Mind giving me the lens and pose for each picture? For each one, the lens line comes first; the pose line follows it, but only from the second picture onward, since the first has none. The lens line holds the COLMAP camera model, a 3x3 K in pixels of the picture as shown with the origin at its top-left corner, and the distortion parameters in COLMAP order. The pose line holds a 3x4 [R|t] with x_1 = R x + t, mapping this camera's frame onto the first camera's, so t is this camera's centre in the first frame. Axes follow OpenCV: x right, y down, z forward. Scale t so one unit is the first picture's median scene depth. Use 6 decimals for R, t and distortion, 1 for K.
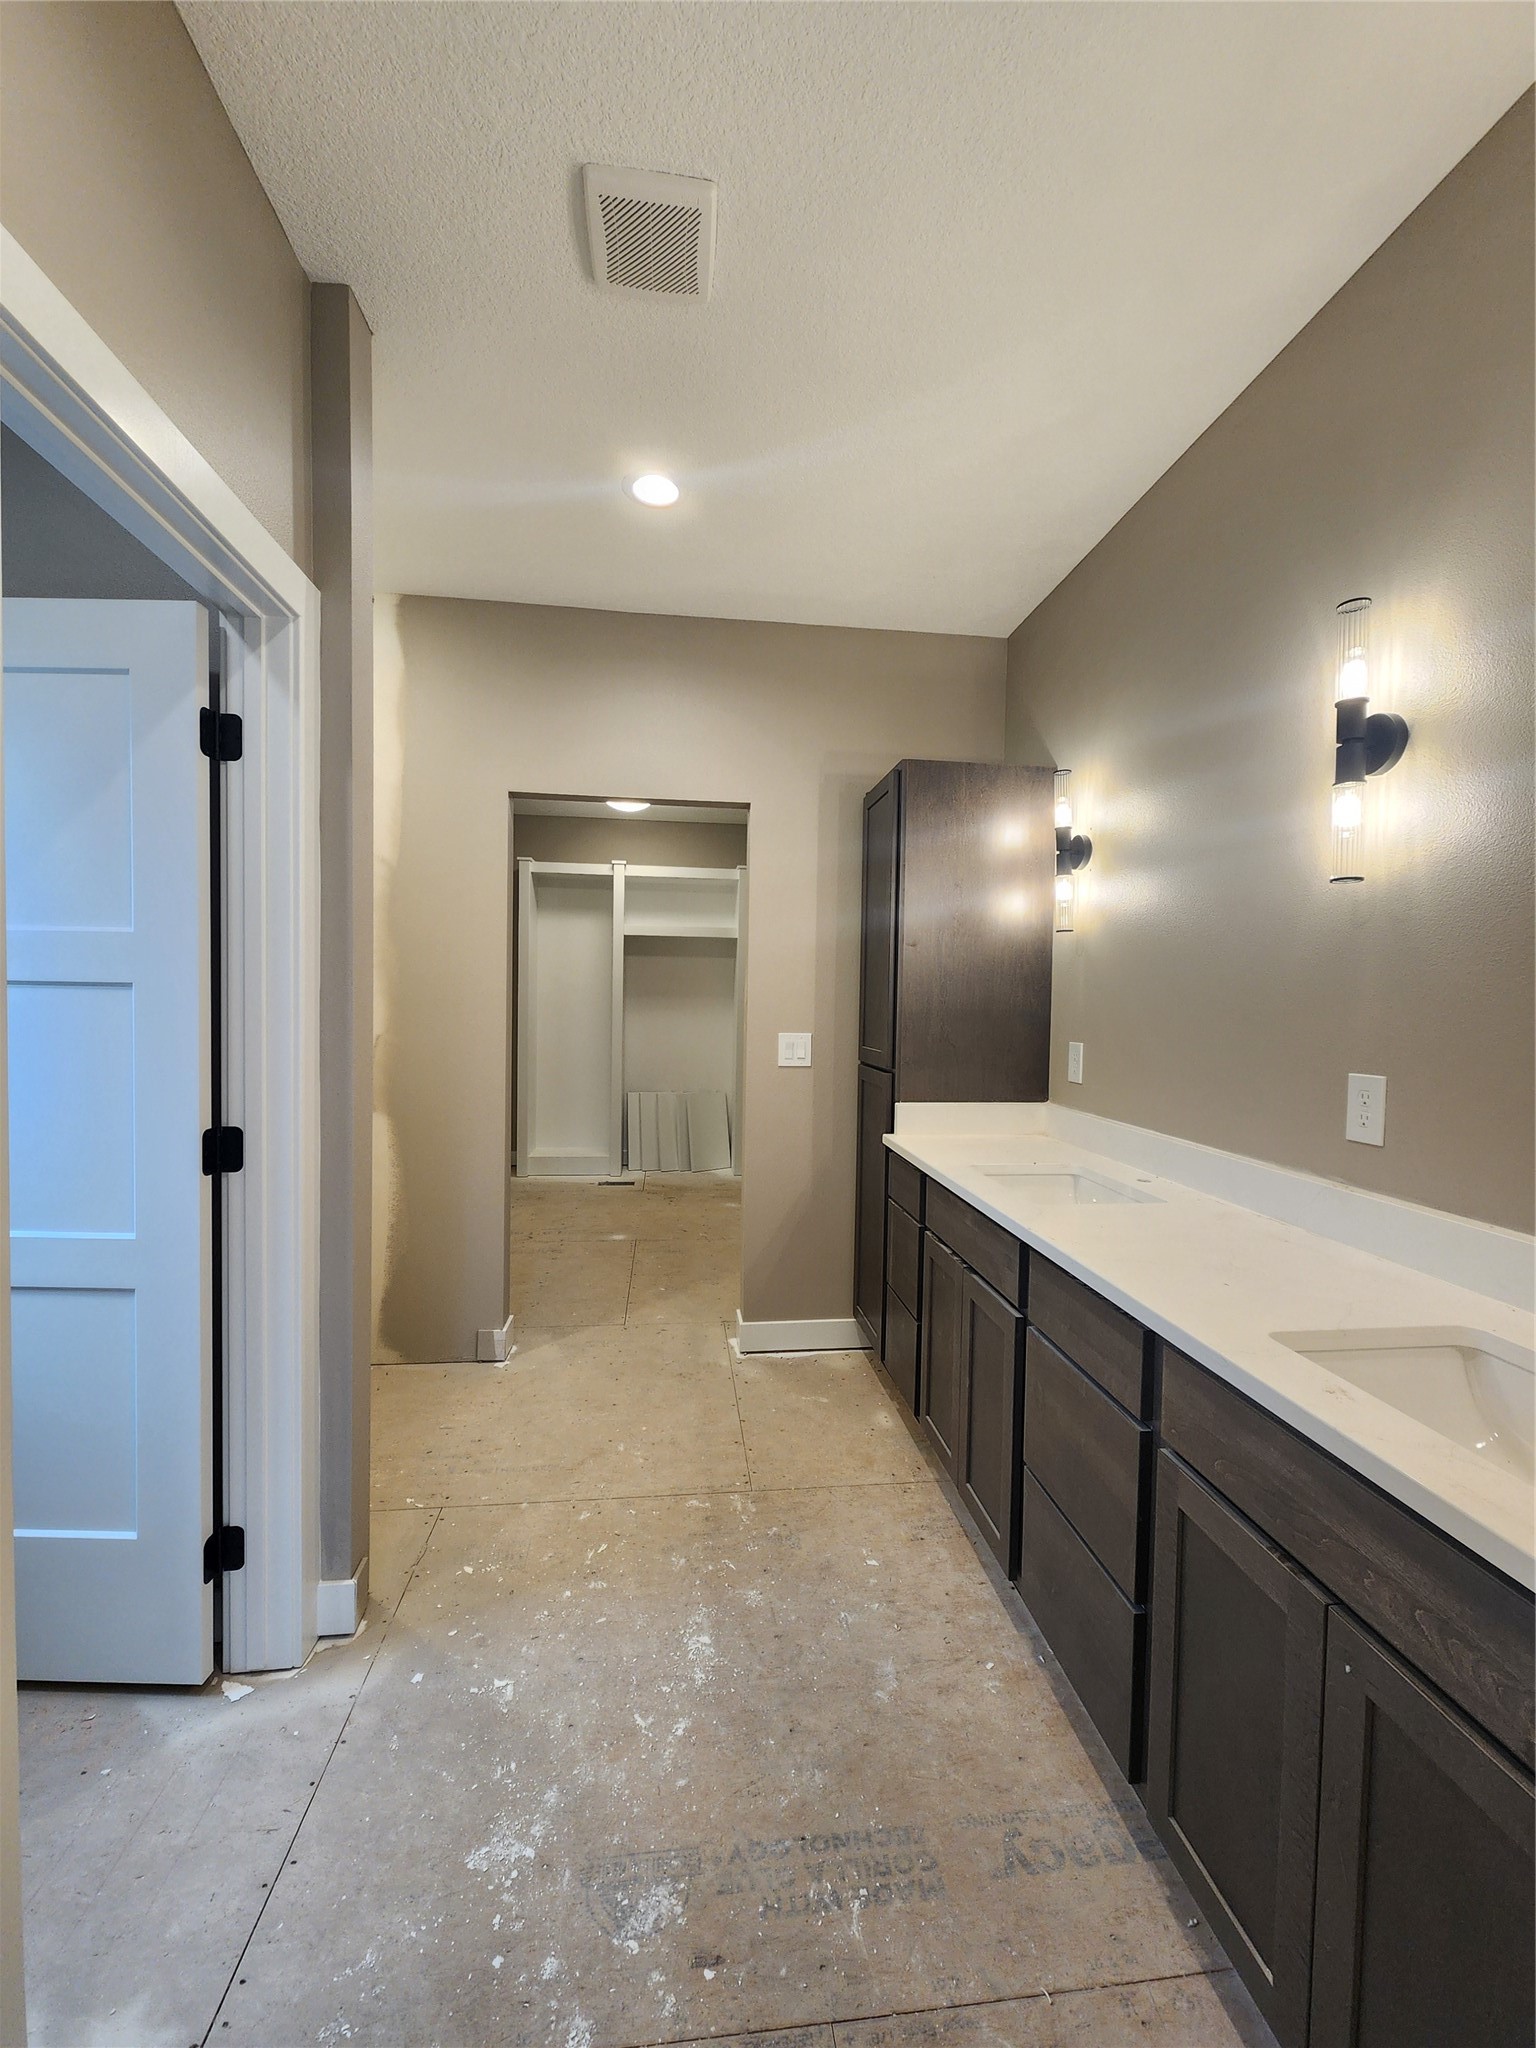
lens RADIAL K [[833.3, 0, 769.4], [0, 833.3, 1022.9], [0, 0, 1]] dist [0.001374, -0.002241]
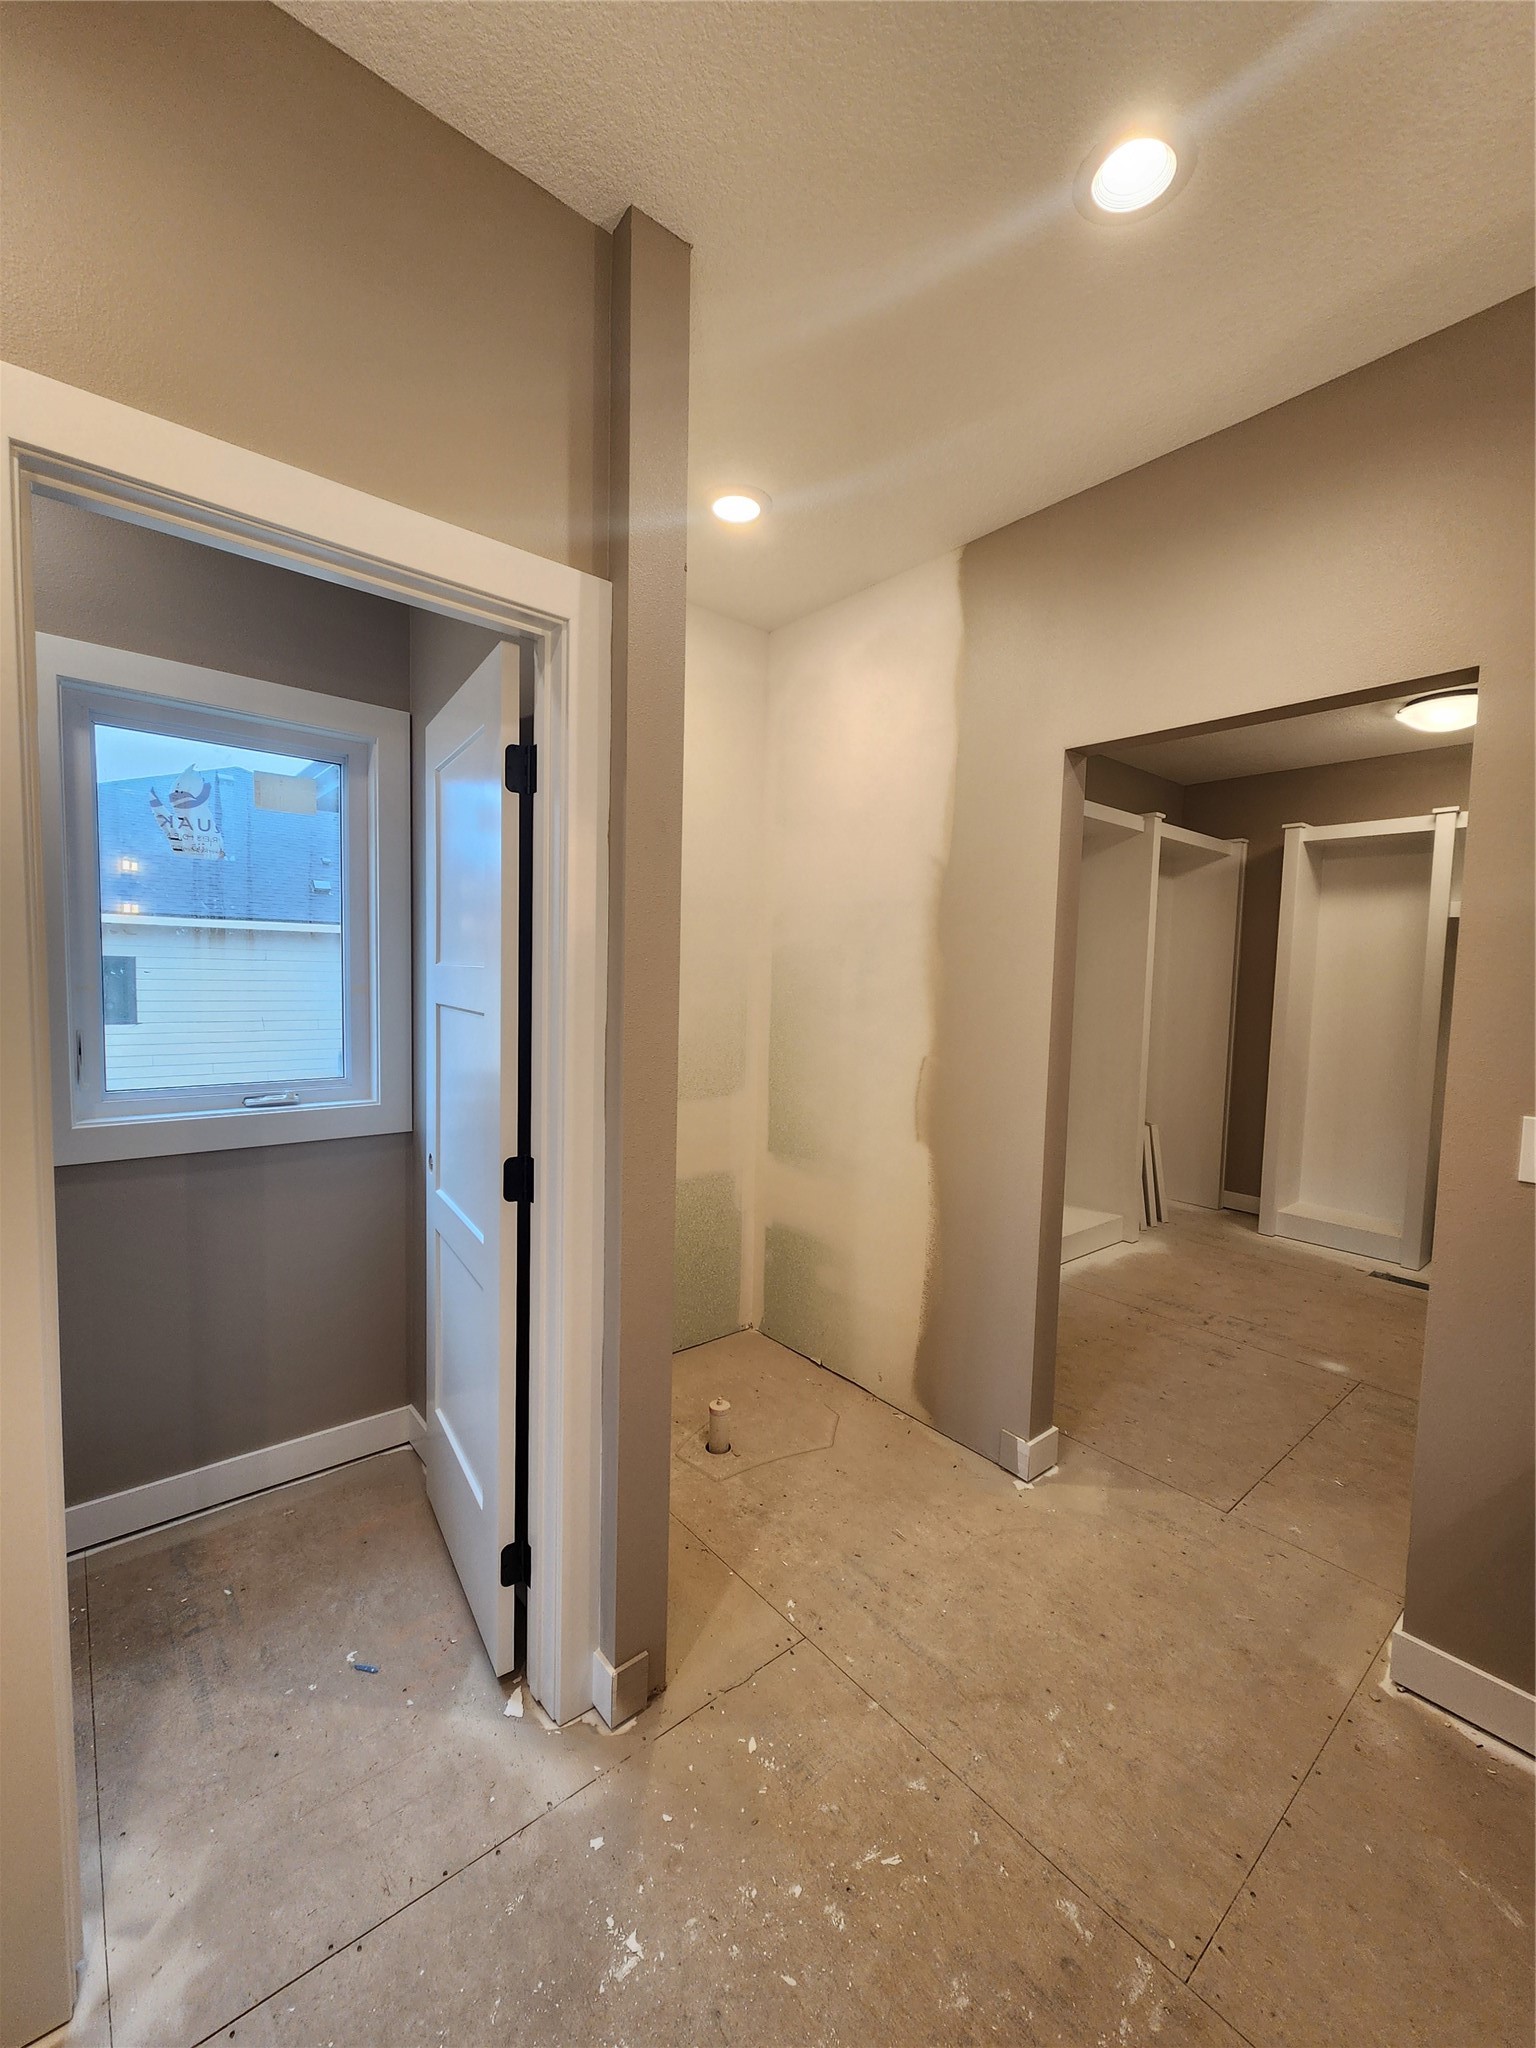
lens RADIAL K [[833.3, 0, 770.2], [0, 833.3, 1027.6], [0, 0, 1]] dist [0.001374, -0.002241]
pose [[0.552790, 0.051973, -0.831699, 0.258949], [-0.038561, 0.998579, 0.036771, -0.061560], [0.832428, 0.011745, 0.554008, 0.513763]]
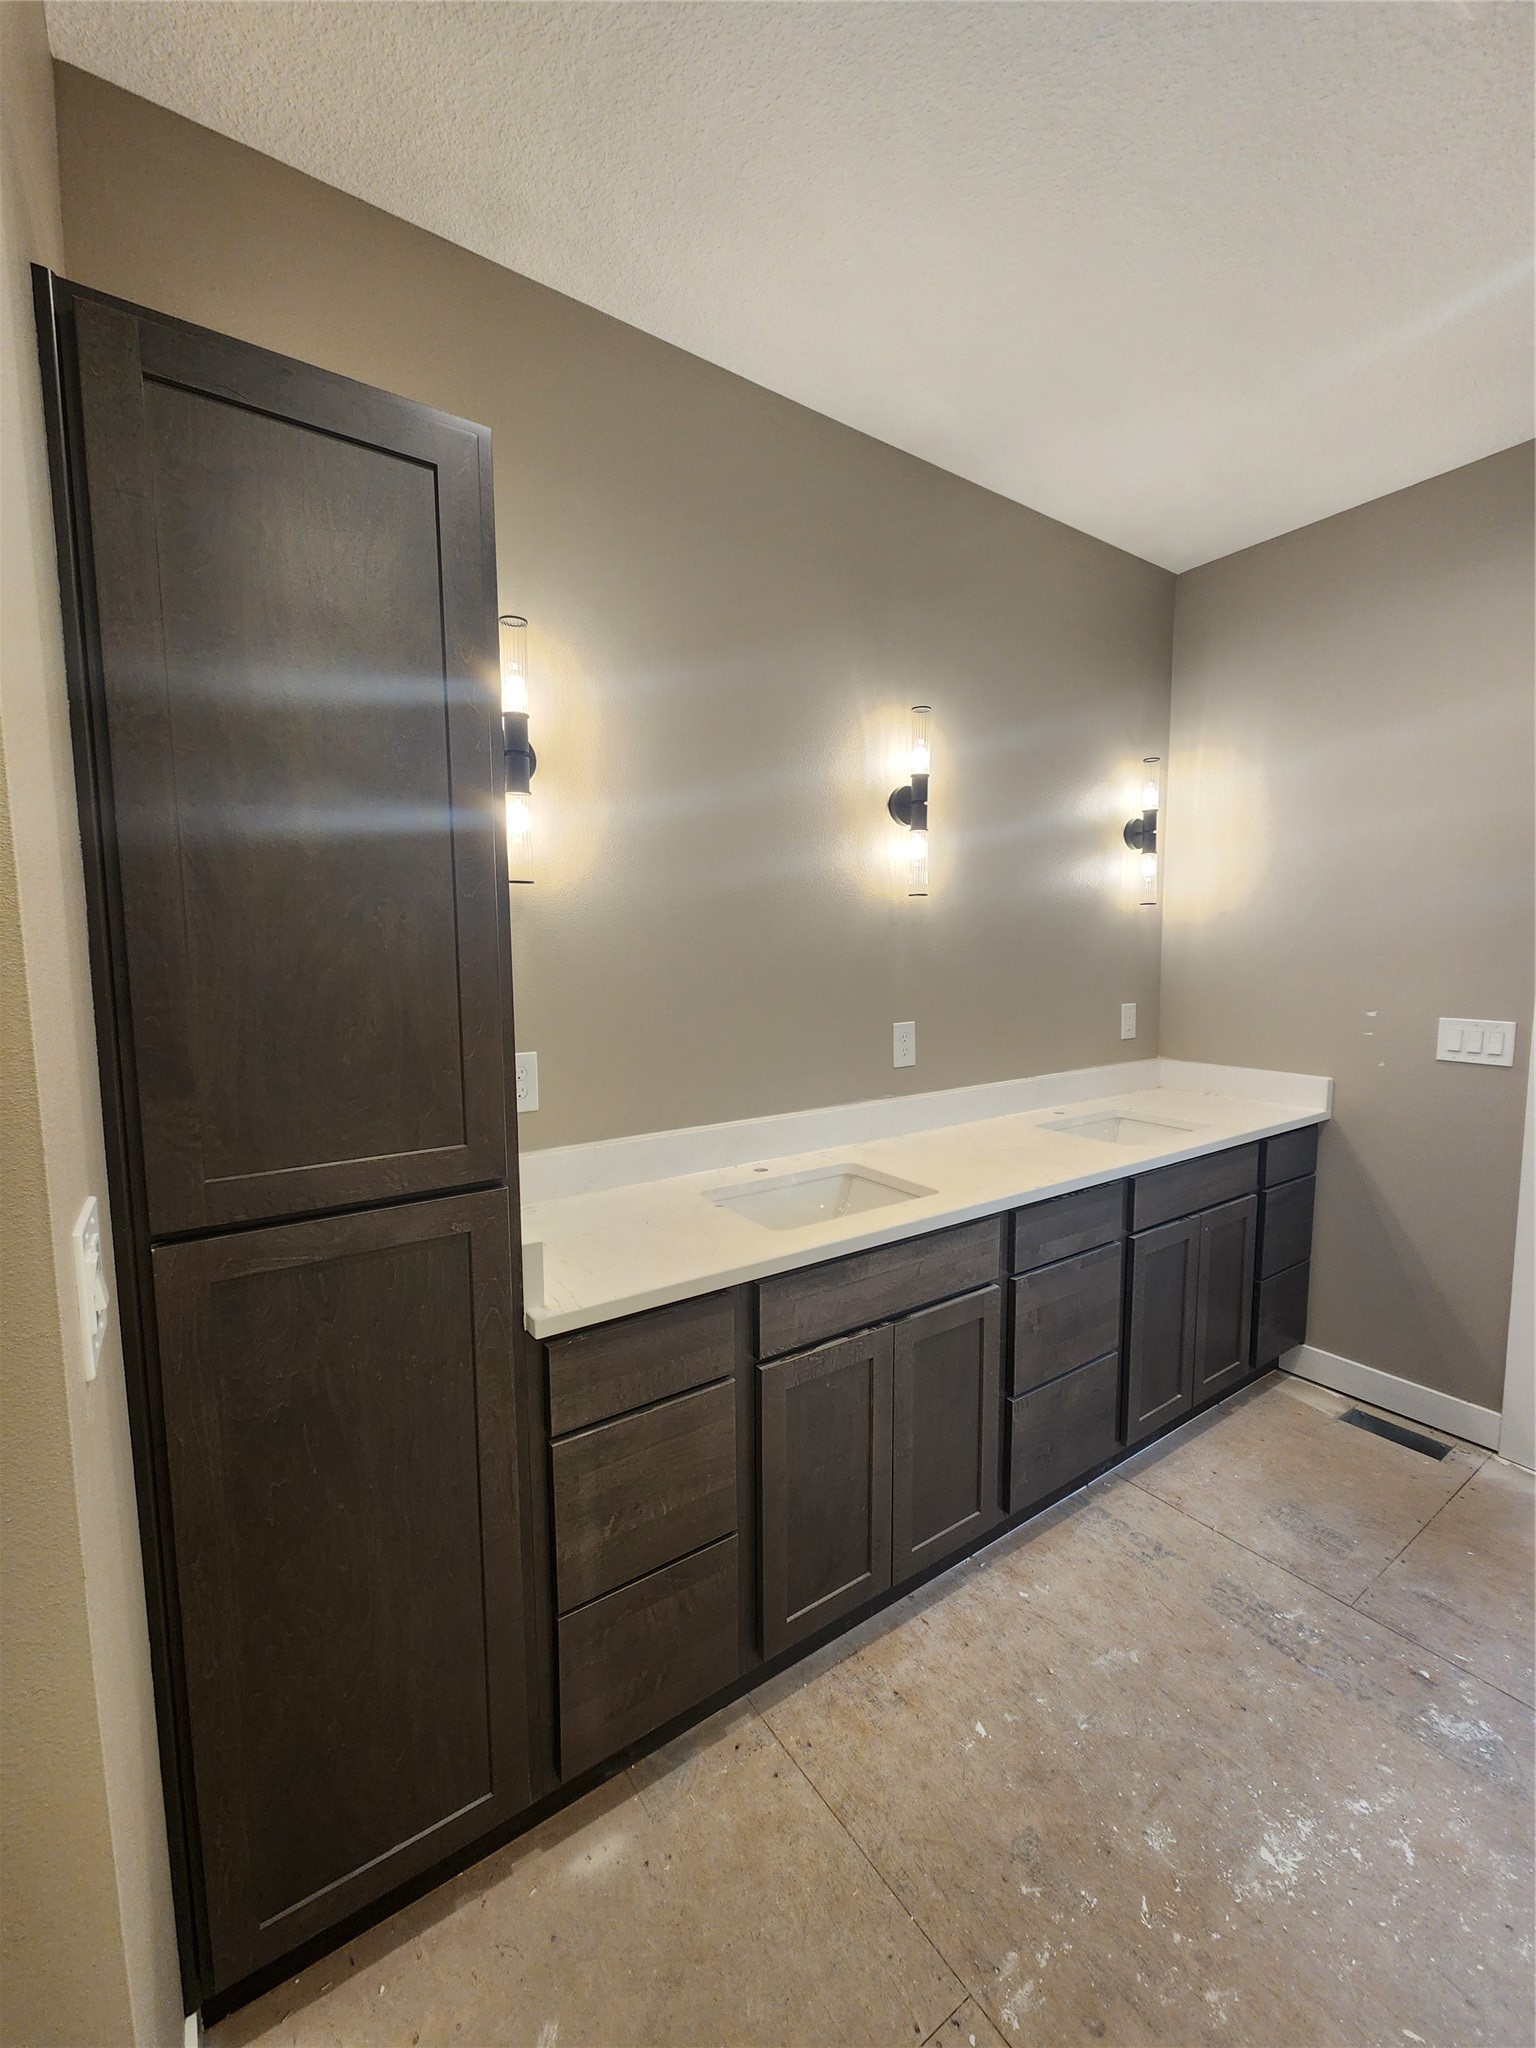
lens RADIAL K [[833.3, 0, 771.2], [0, 833.3, 1028.7], [0, 0, 1]] dist [0.001374, -0.002241]
pose [[-0.470149, -0.098232, 0.877103, -0.372583], [0.026511, 0.991767, 0.125284, -0.090330], [-0.882189, 0.082155, -0.463674, 1.383886]]
